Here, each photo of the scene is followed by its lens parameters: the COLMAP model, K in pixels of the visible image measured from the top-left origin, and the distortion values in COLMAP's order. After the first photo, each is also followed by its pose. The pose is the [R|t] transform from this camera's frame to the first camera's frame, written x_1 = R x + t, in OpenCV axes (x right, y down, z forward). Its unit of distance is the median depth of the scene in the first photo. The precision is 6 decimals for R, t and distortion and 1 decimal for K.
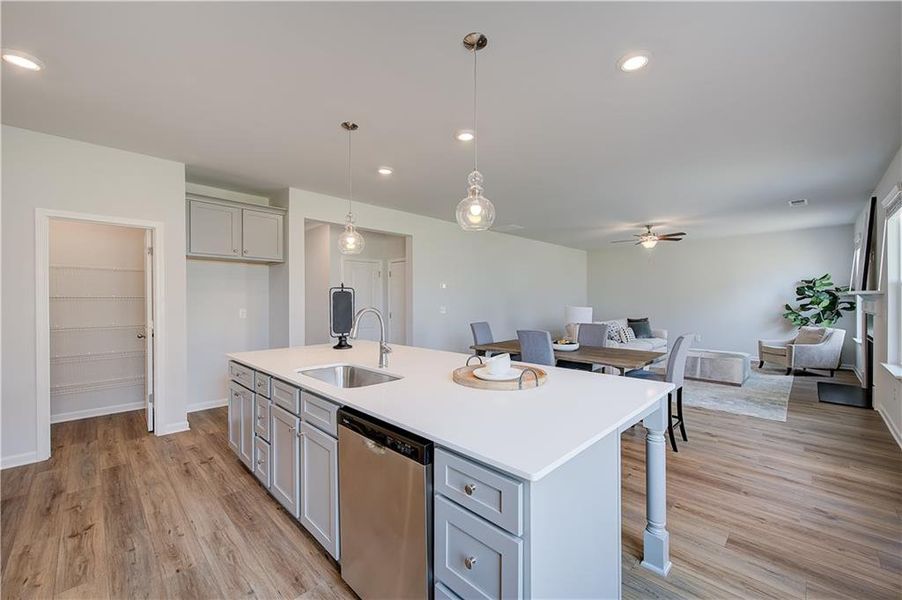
lens RADIAL K [[367.9, 0, 451.0], [0, 367.9, 300.0], [0, 0, 1]] dist [0.000970, 0.000342]
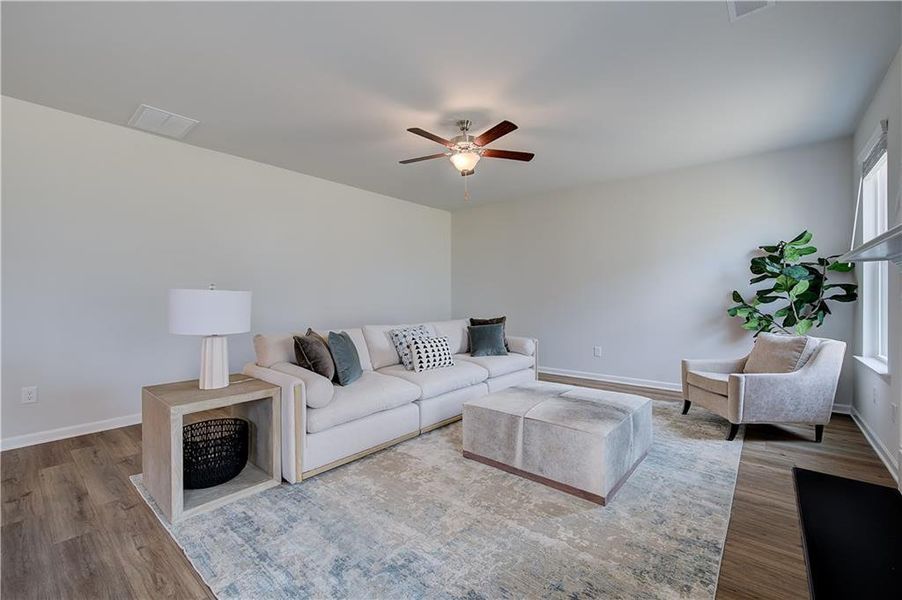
lens RADIAL K [[376.9, 0, 460.9], [0, 376.9, 299.7], [0, 0, 1]] dist [0.004116, 0.000182]
pose [[0.995920, -0.001599, 0.090227, 0.496062], [0.001184, 0.999988, 0.004660, 0.023340], [-0.090234, -0.004535, 0.995910, 0.519557]]
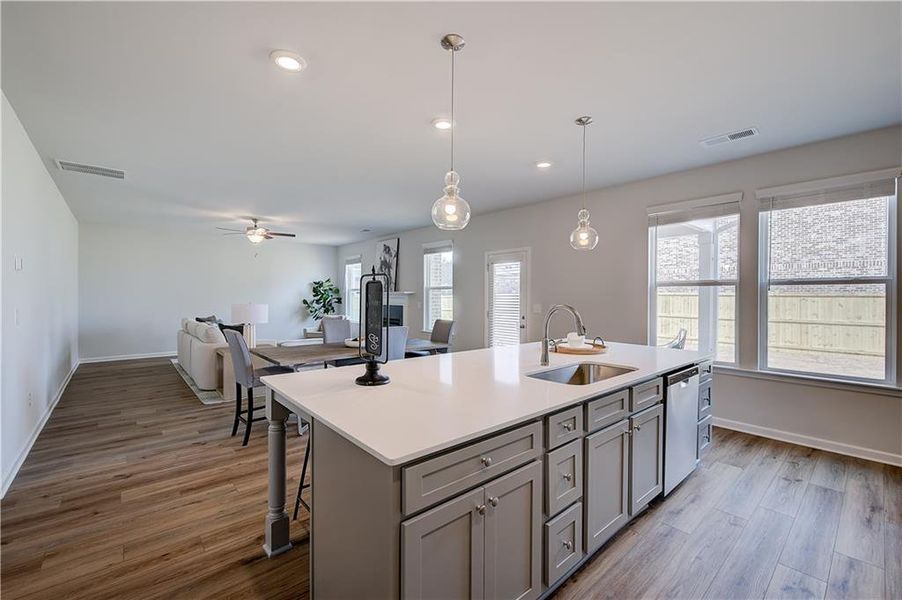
lens RADIAL K [[376.9, 0, 460.9], [0, 376.9, 299.7], [0, 0, 1]] dist [0.004116, 0.000182]
pose [[0.049428, -0.005828, 0.998761, -0.435064], [-0.006842, 0.999958, 0.006174, 0.000197], [-0.998754, -0.007138, 0.049386, 0.420855]]
